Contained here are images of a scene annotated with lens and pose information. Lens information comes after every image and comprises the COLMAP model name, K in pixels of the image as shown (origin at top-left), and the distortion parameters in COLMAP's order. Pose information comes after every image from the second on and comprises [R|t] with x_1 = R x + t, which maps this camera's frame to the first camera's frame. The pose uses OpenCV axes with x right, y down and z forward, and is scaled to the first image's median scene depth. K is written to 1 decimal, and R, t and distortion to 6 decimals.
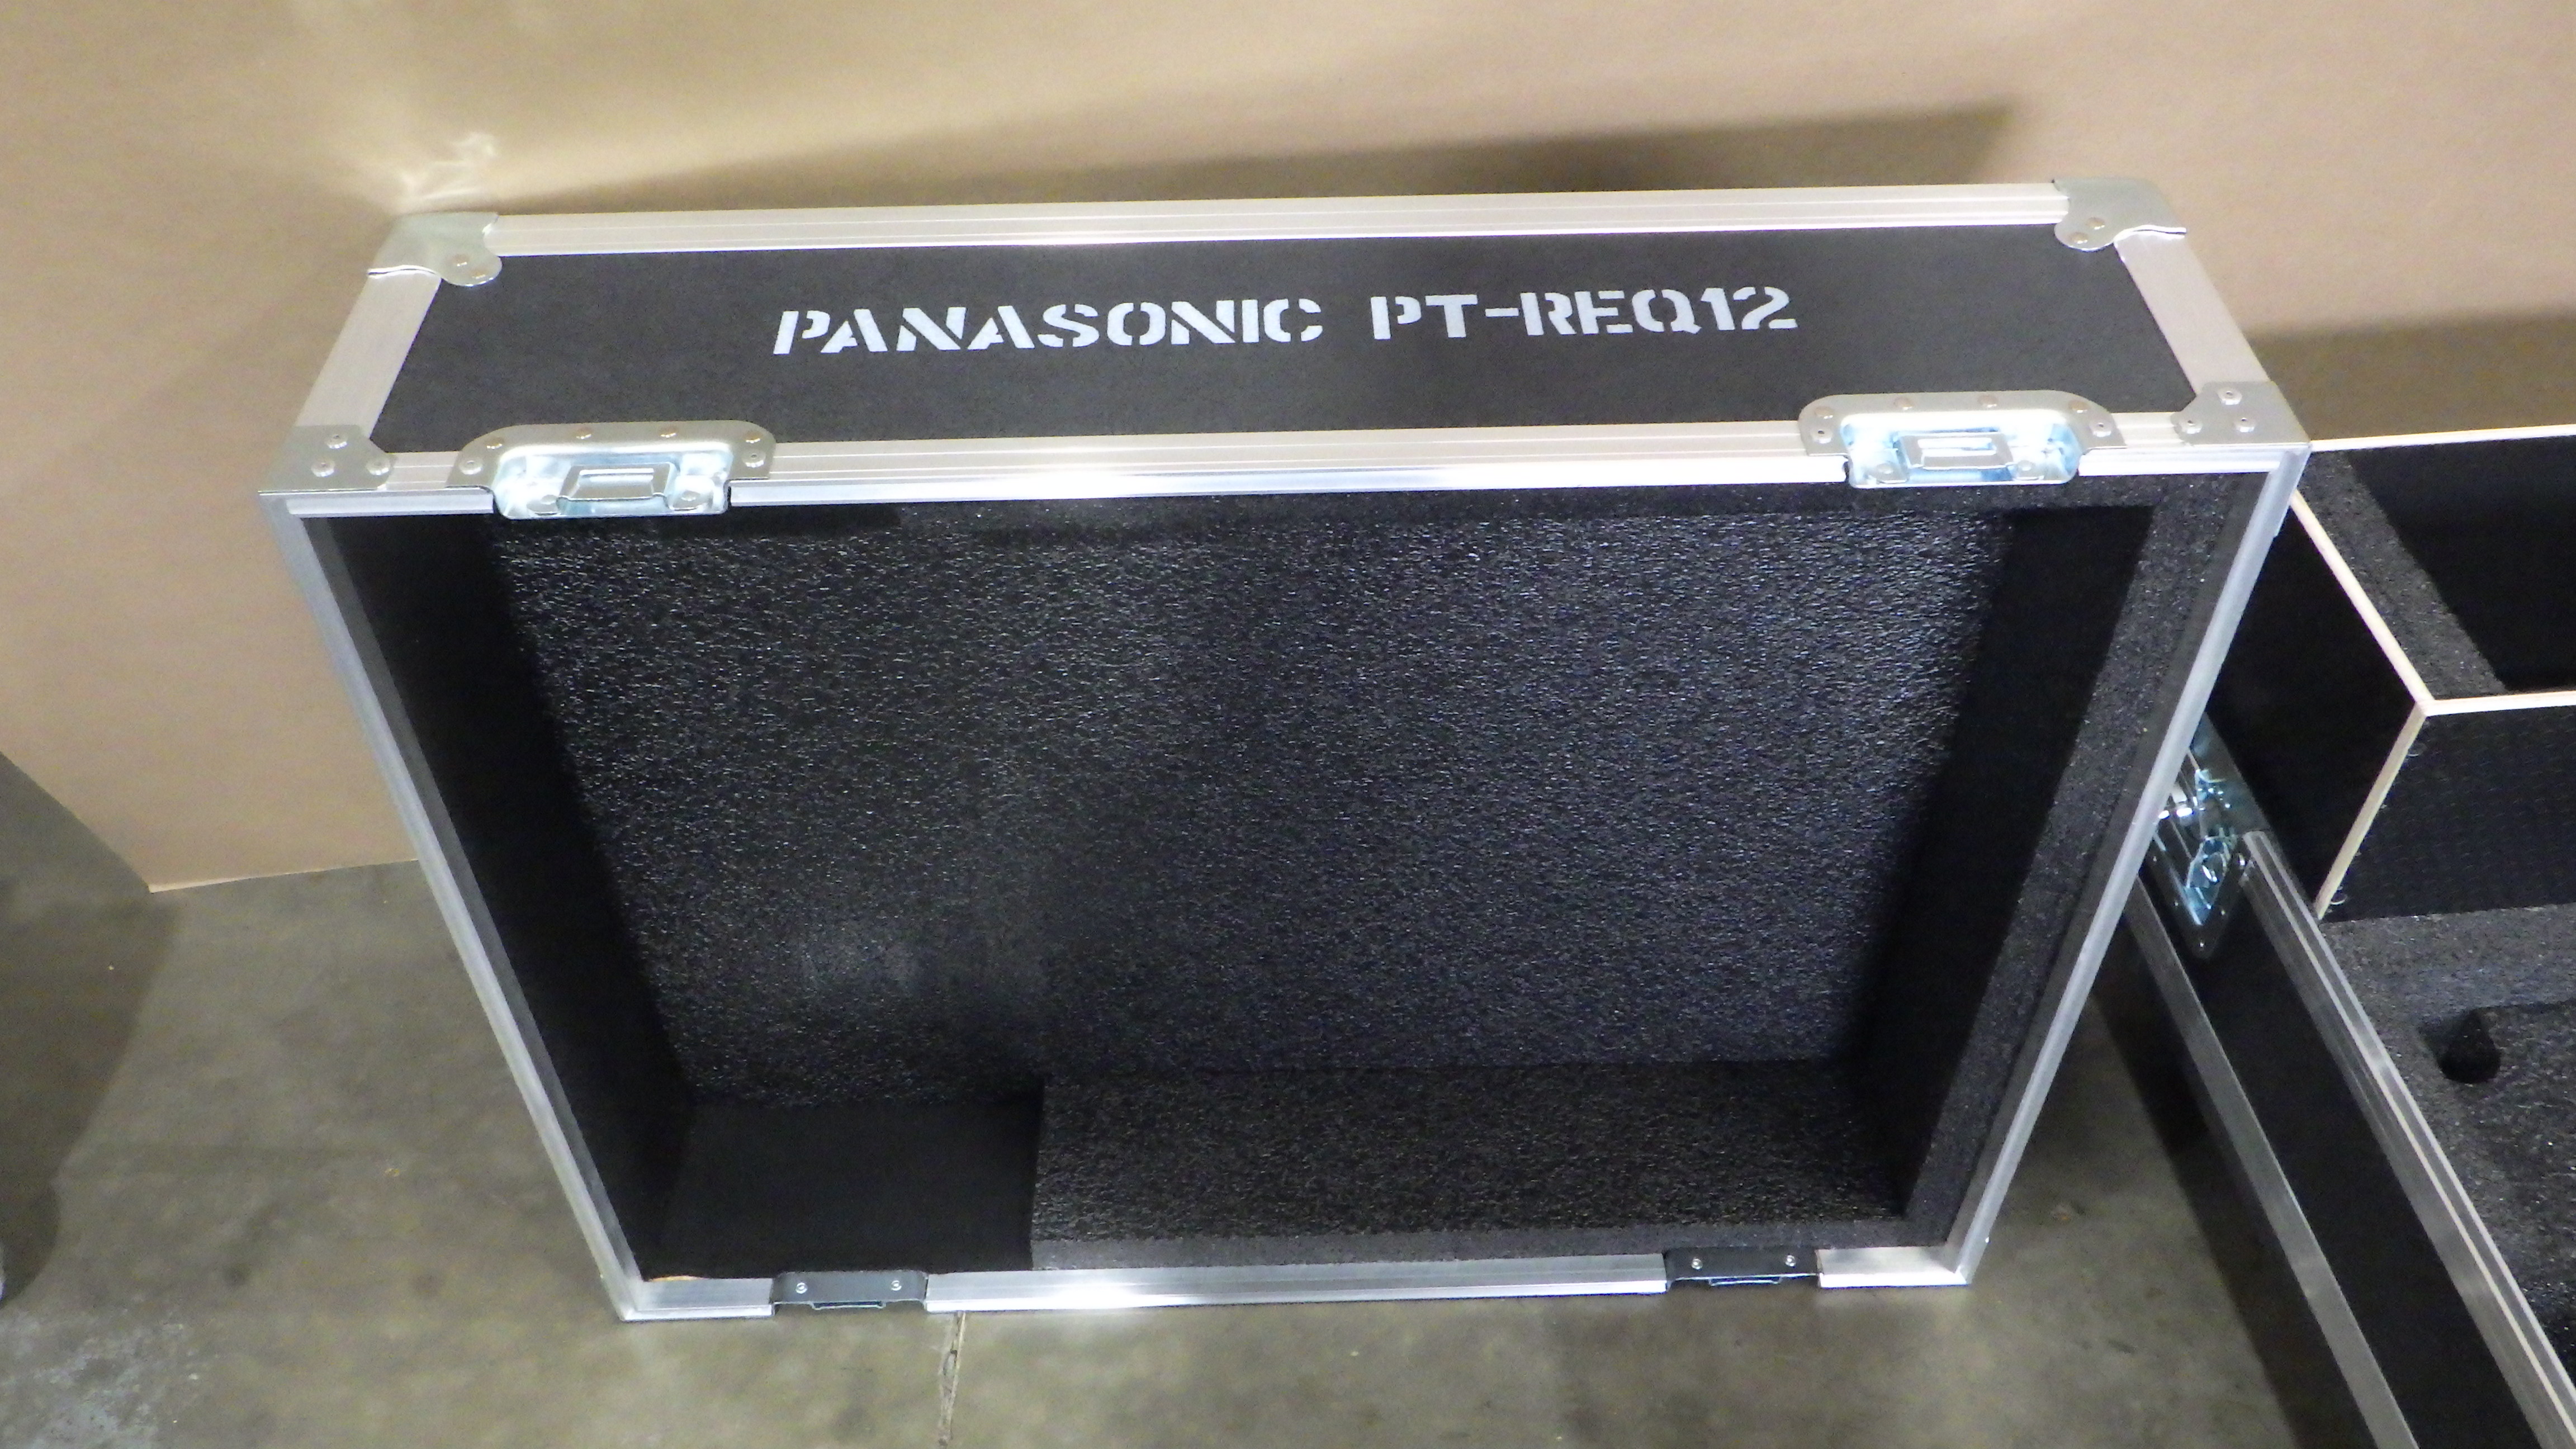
lens RADIAL K [[2095.1, 0, 1293.2], [0, 2095.1, 704.2], [0, 0, 1]] dist [0.000872, -0.004982]
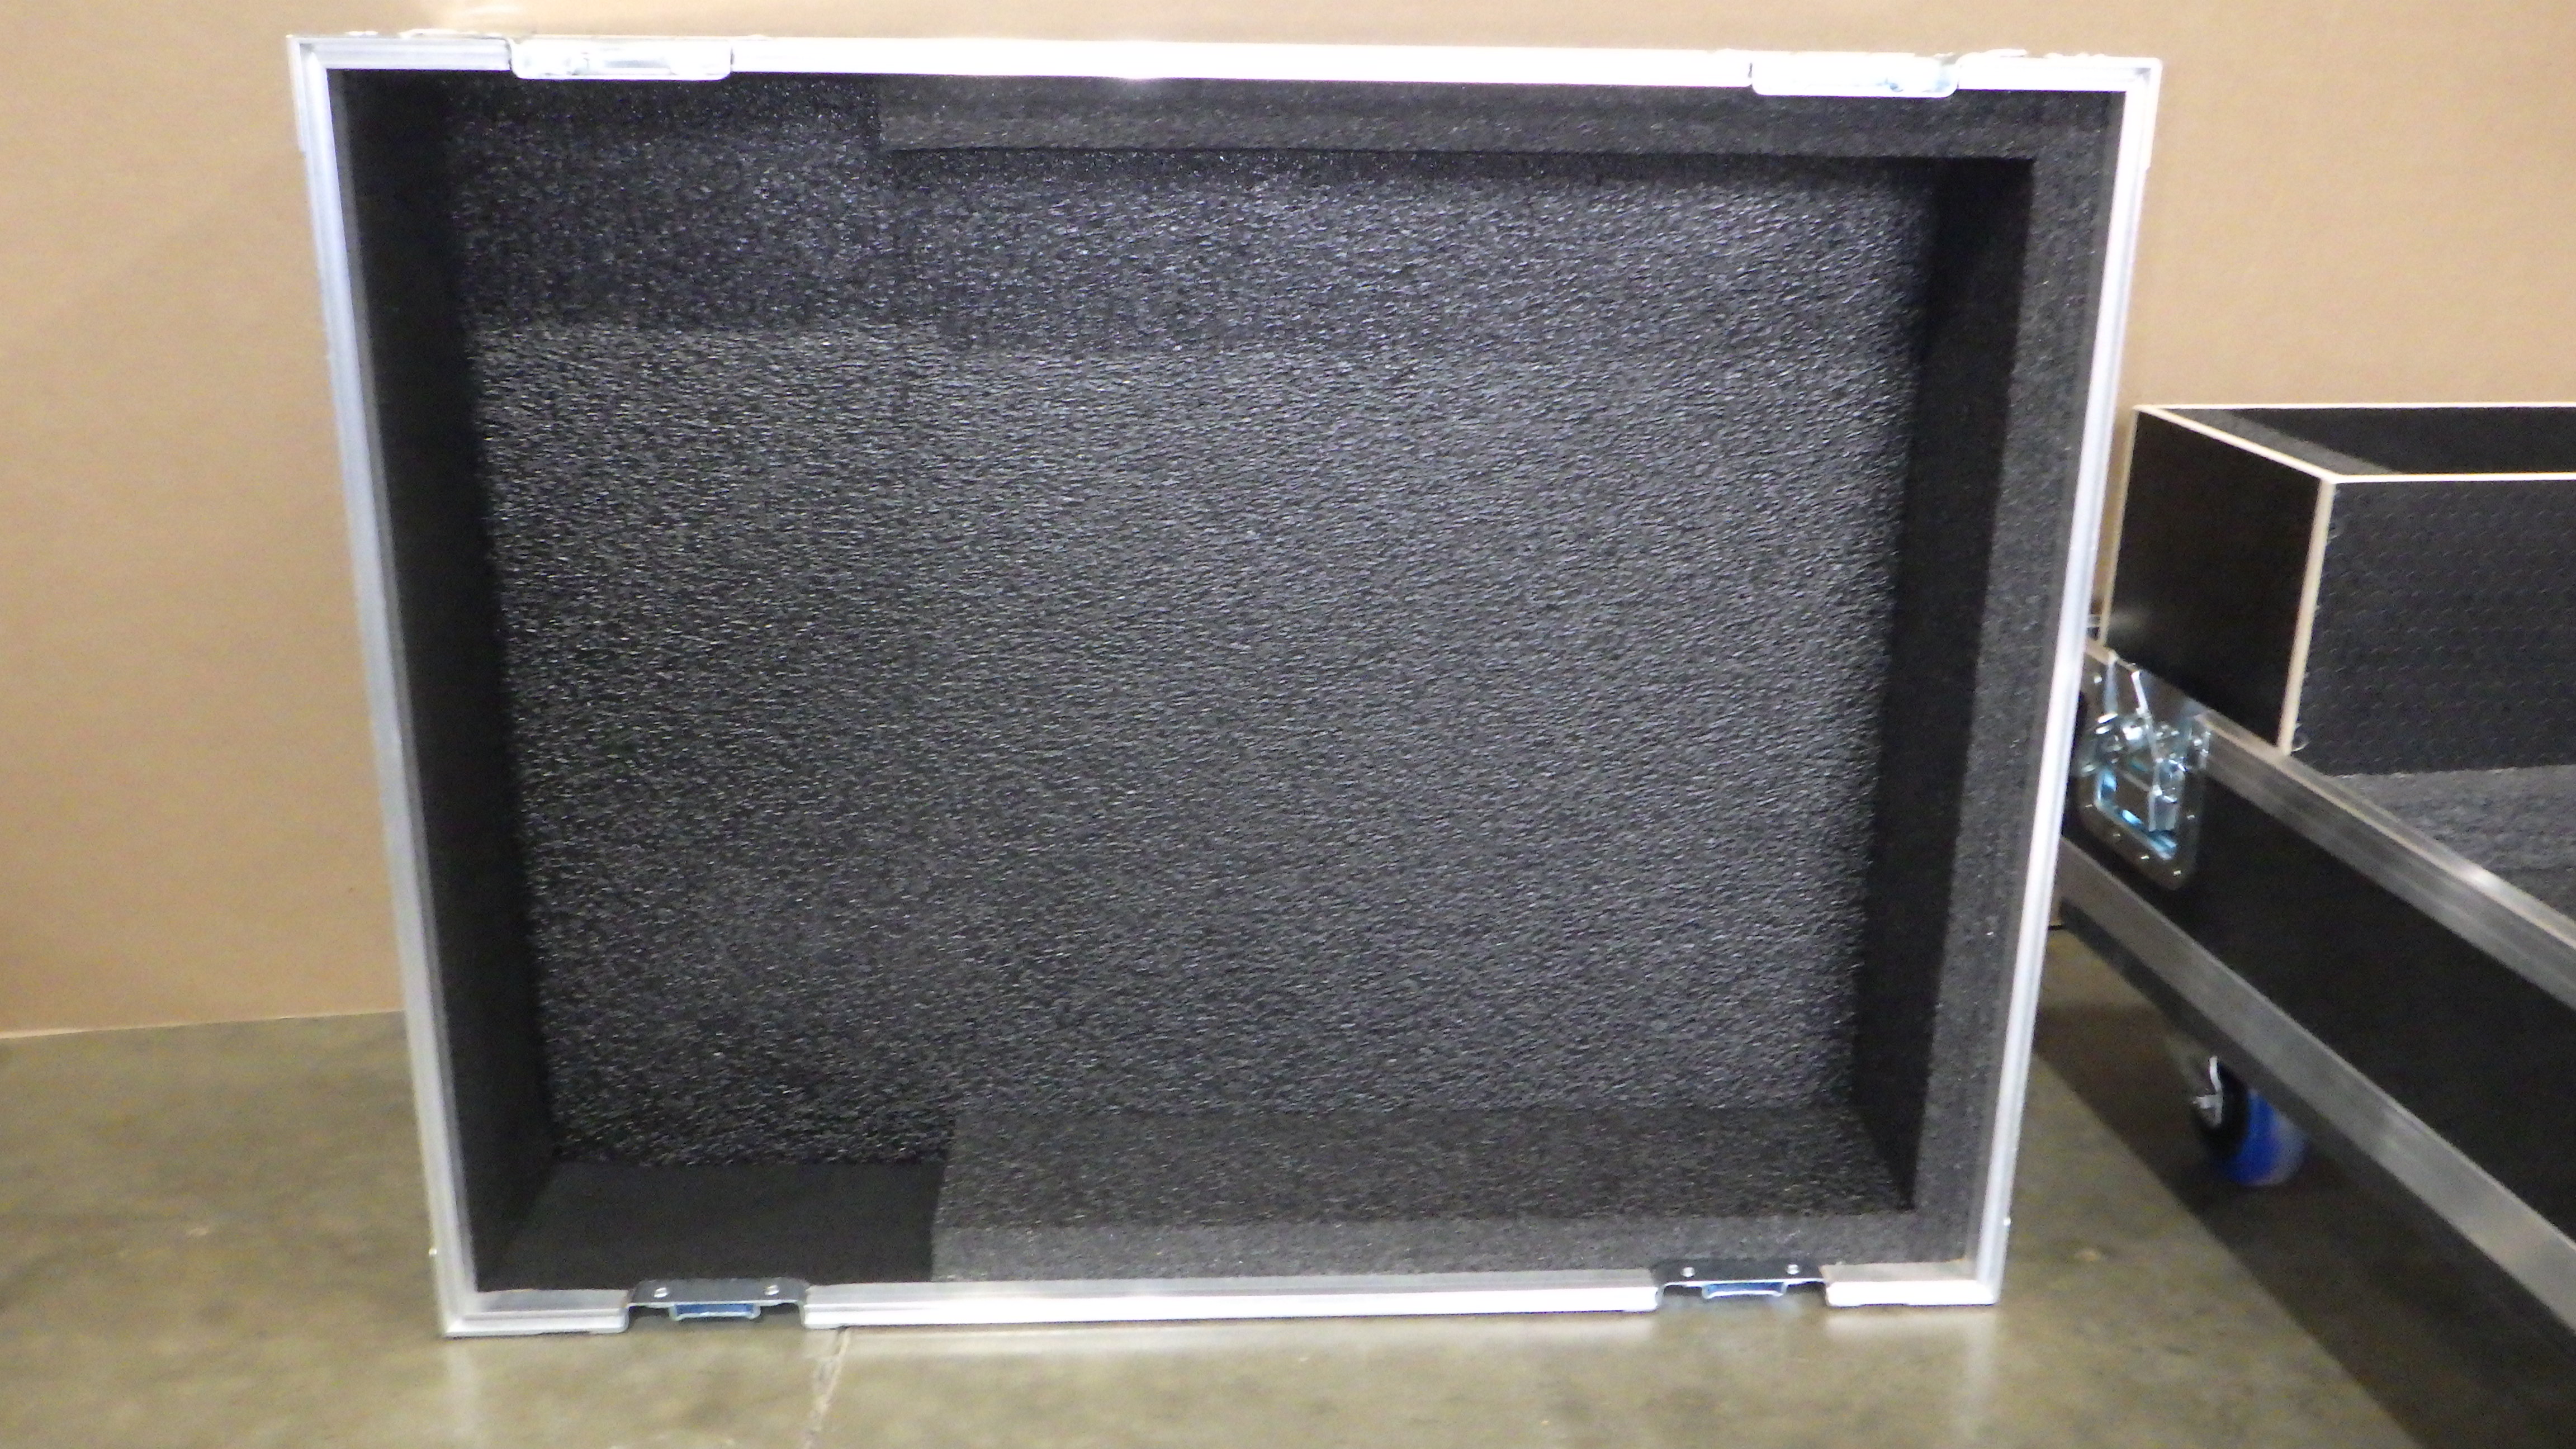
lens RADIAL K [[2095.1, 0, 1292.2], [0, 2095.1, 705.4], [0, 0, 1]] dist [0.000872, -0.004982]
pose [[0.999238, 0.012429, 0.036997, -0.009974], [0.005285, 0.896125, -0.443770, 0.444863], [-0.038670, 0.443628, 0.895376, 0.109766]]
